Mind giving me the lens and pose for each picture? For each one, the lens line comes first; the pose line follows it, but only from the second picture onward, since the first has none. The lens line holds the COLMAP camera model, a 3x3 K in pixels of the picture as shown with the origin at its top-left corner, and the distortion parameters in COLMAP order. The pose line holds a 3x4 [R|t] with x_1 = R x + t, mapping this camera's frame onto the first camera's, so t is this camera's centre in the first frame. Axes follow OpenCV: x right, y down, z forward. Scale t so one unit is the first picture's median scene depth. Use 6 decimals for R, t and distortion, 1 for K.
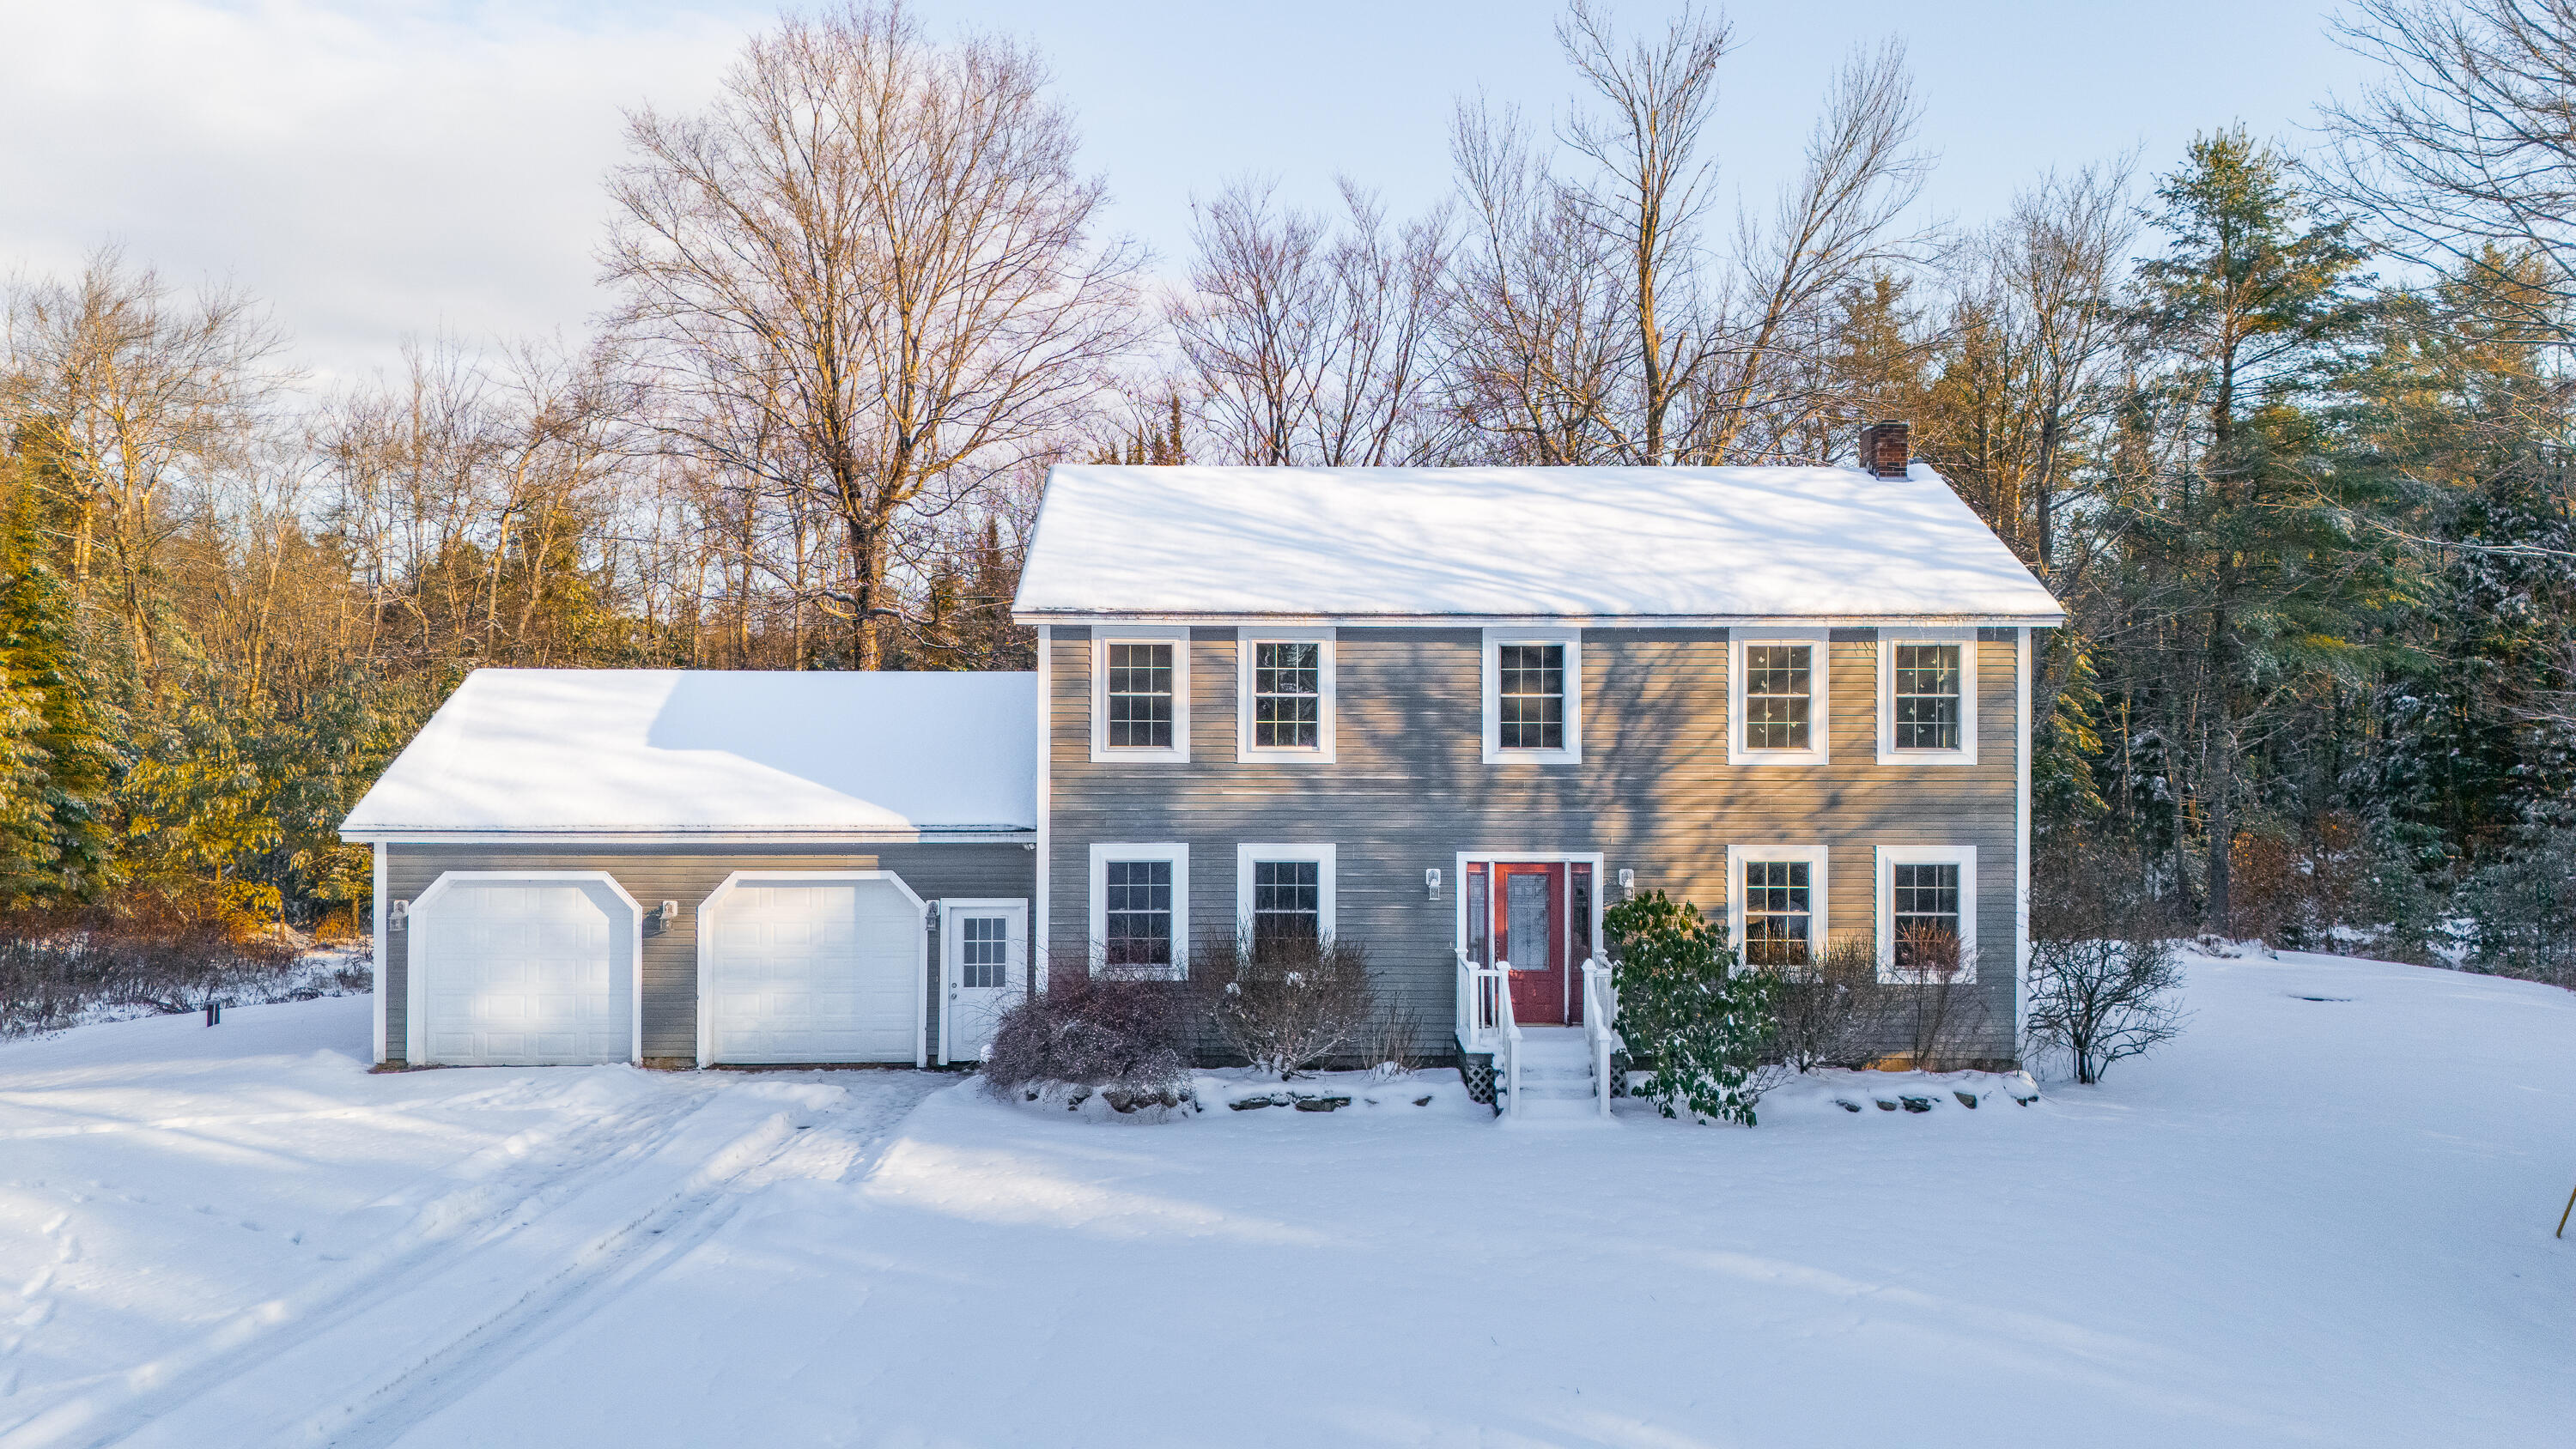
lens RADIAL K [[1876.7, 0, 1284.0], [0, 1876.7, 716.8], [0, 0, 1]] dist [0.087392, -0.087559]
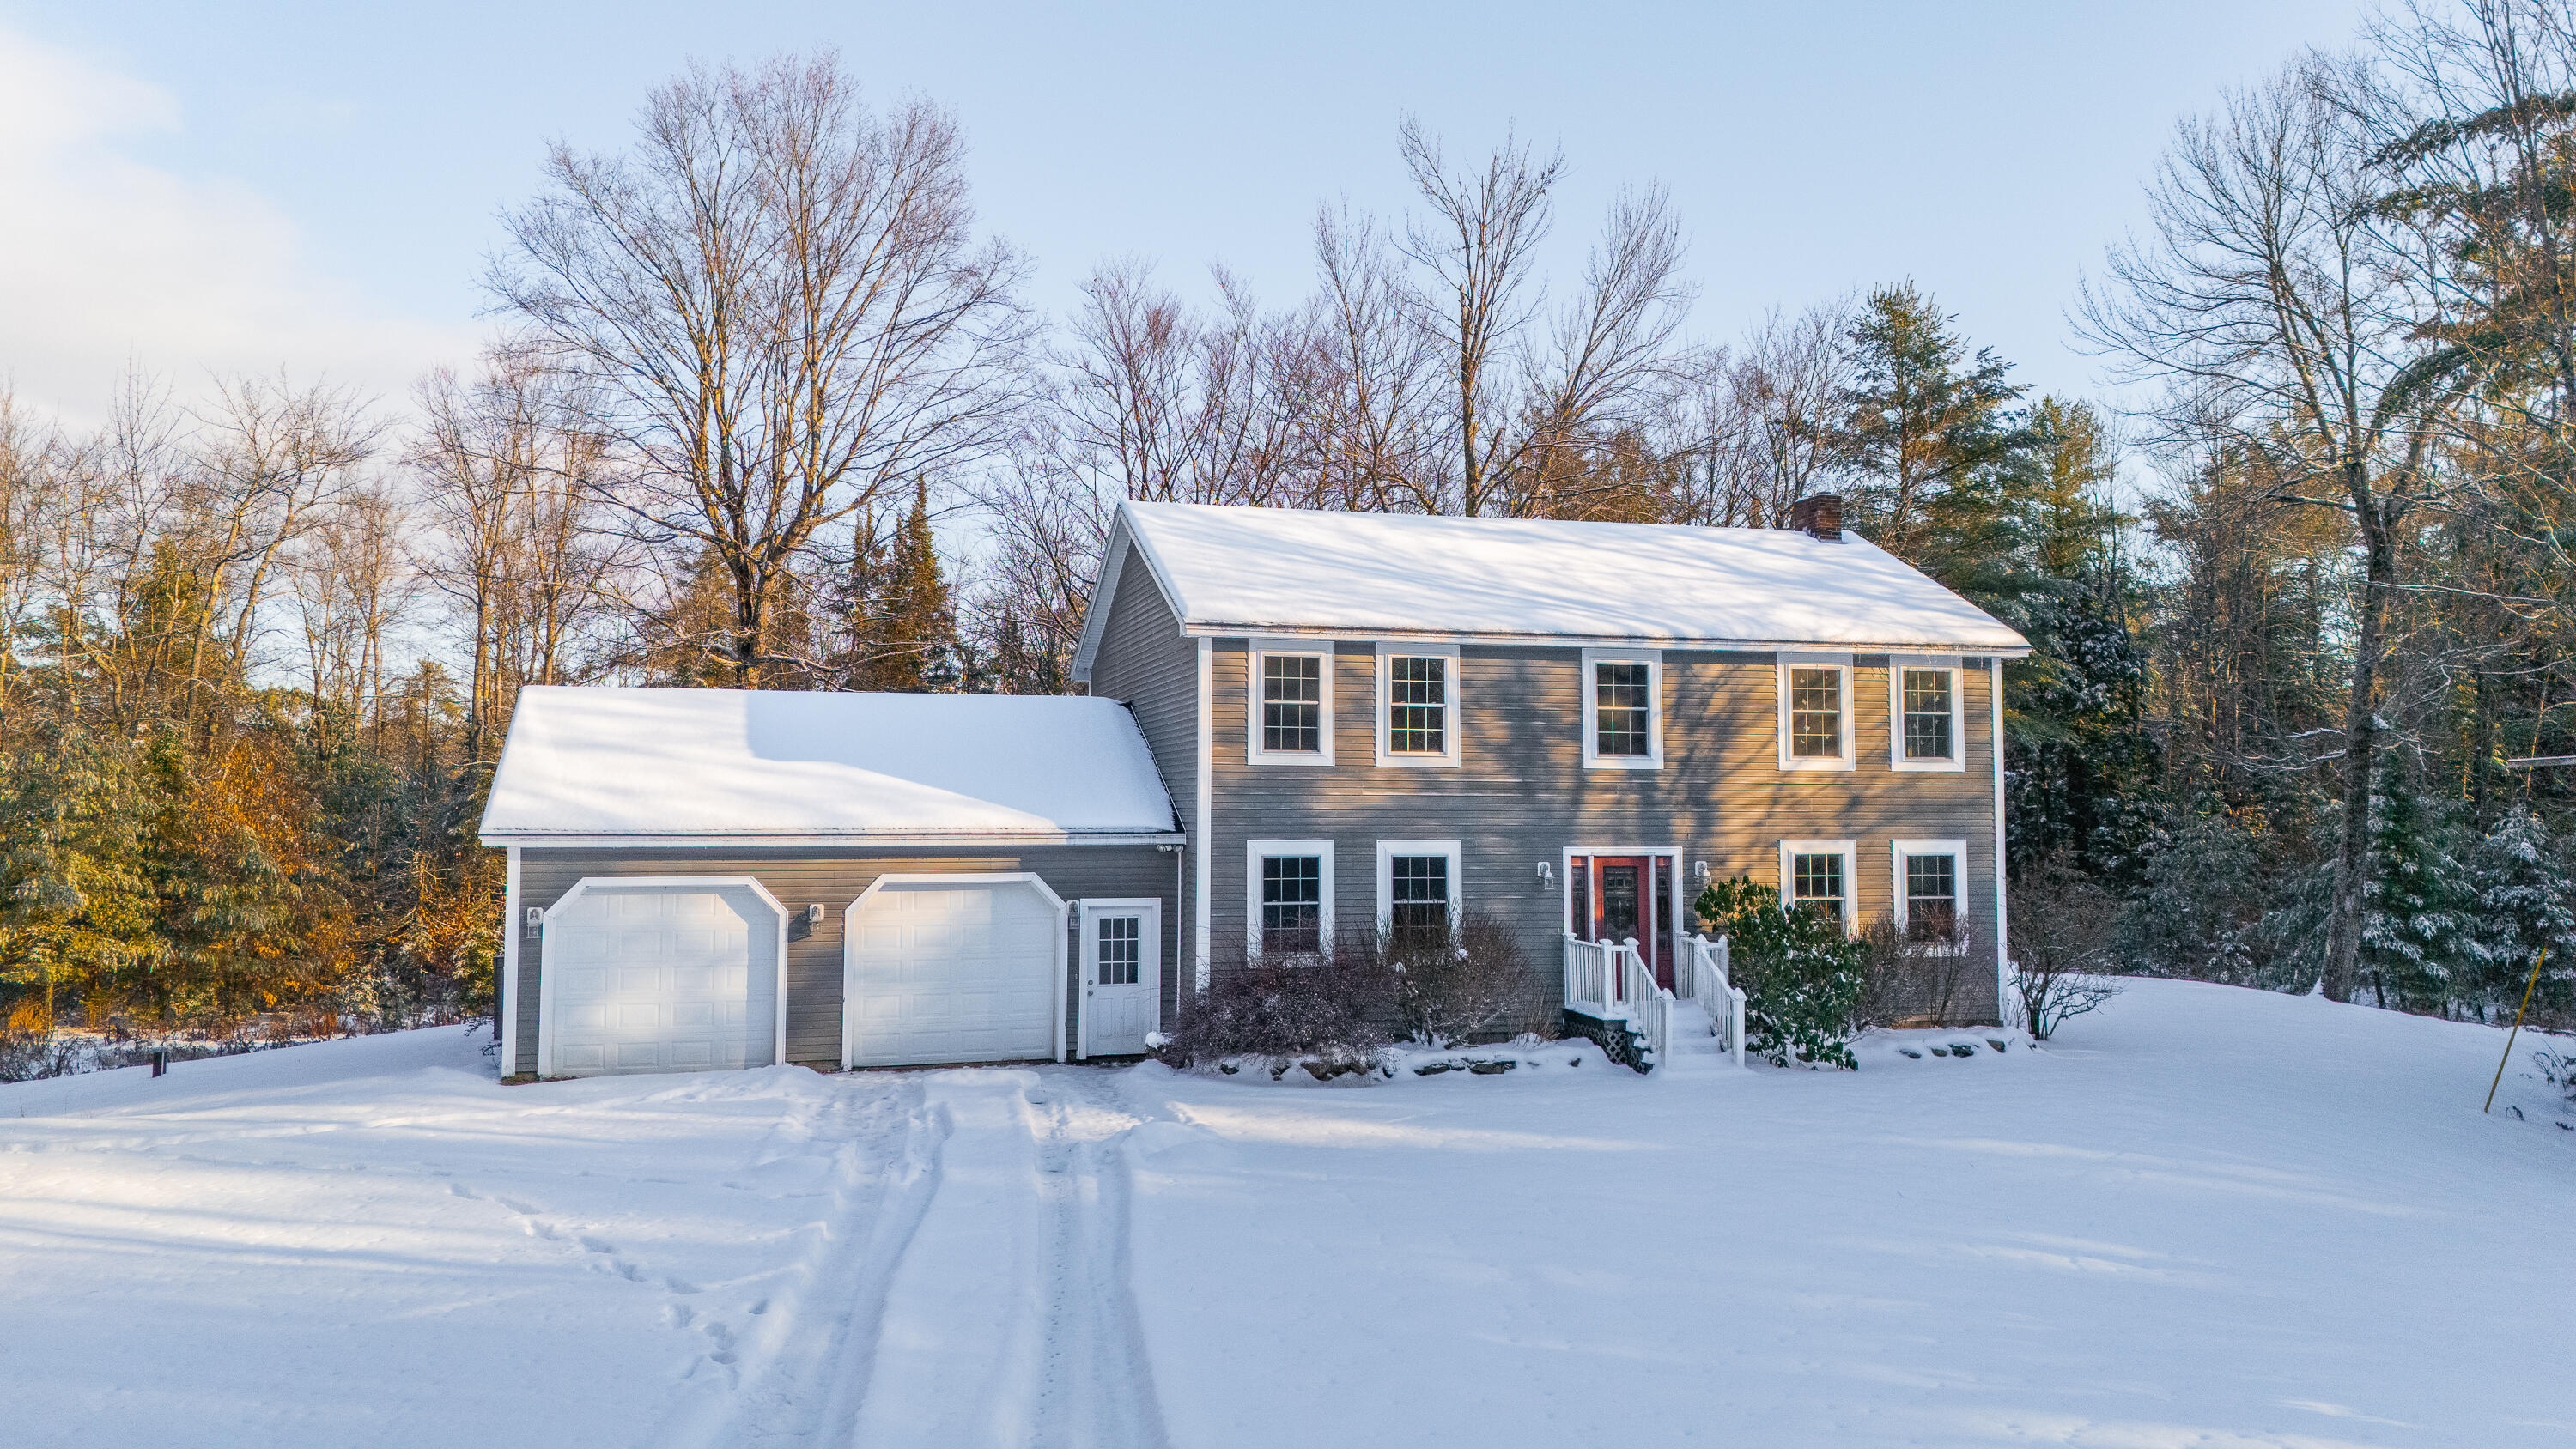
lens RADIAL K [[1868.2, 0, 1287.6], [0, 1868.2, 720.8], [0, 0, 1]] dist [0.092602, -0.087352]
pose [[0.966957, 0.010981, 0.254704, -0.351187], [0.004021, 0.998291, -0.058305, 0.061164], [-0.254909, 0.057403, 0.965260, -0.042308]]
